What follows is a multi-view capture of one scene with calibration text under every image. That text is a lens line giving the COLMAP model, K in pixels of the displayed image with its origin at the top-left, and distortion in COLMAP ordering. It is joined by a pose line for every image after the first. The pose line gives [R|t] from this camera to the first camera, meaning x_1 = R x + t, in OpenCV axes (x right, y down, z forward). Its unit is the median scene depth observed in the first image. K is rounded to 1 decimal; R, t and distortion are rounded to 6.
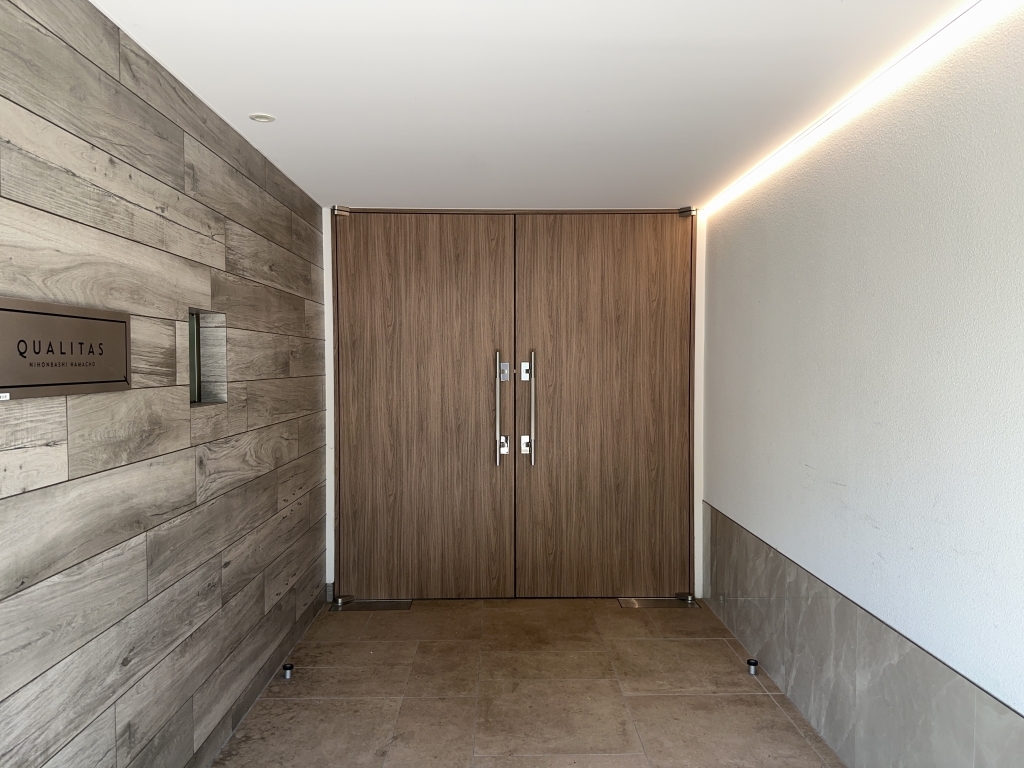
lens RADIAL K [[716.5, 0, 513.6], [0, 716.5, 384.8], [0, 0, 1]] dist [0.032343, -0.044398]
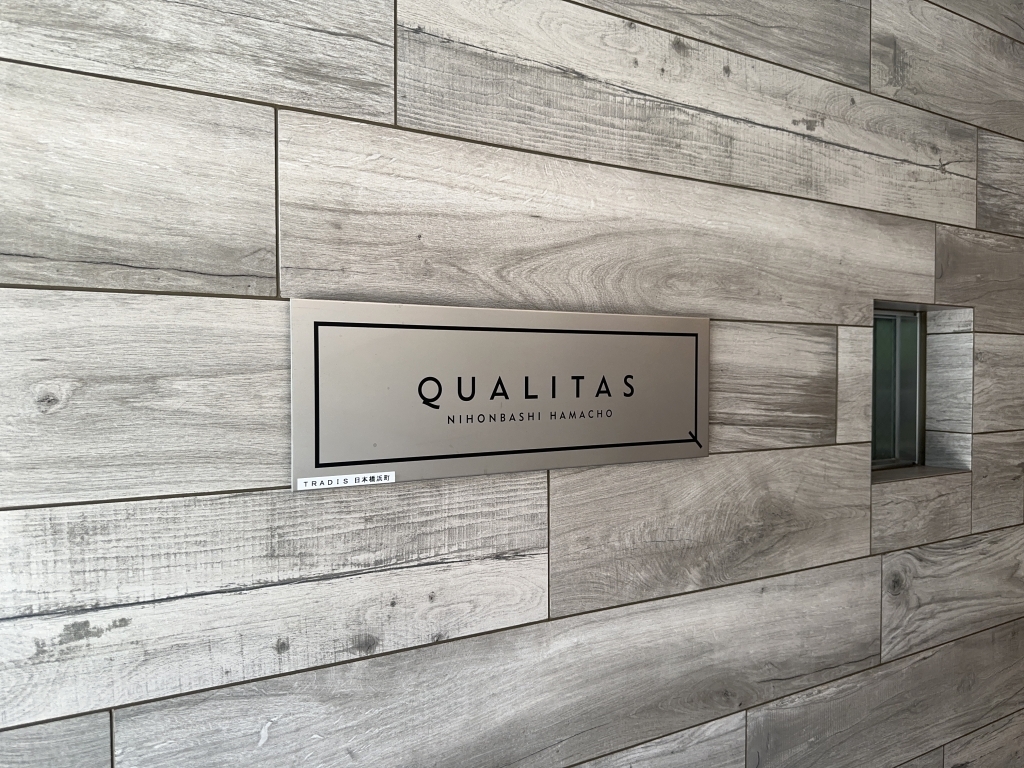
lens RADIAL K [[716.5, 0, 502.4], [0, 716.5, 390.7], [0, 0, 1]] dist [0.032343, -0.044398]
pose [[0.469467, 0.022872, -0.882654, -0.117884], [-0.027019, 0.999568, 0.011531, -0.044419], [0.882537, 0.018435, 0.469882, 0.586472]]
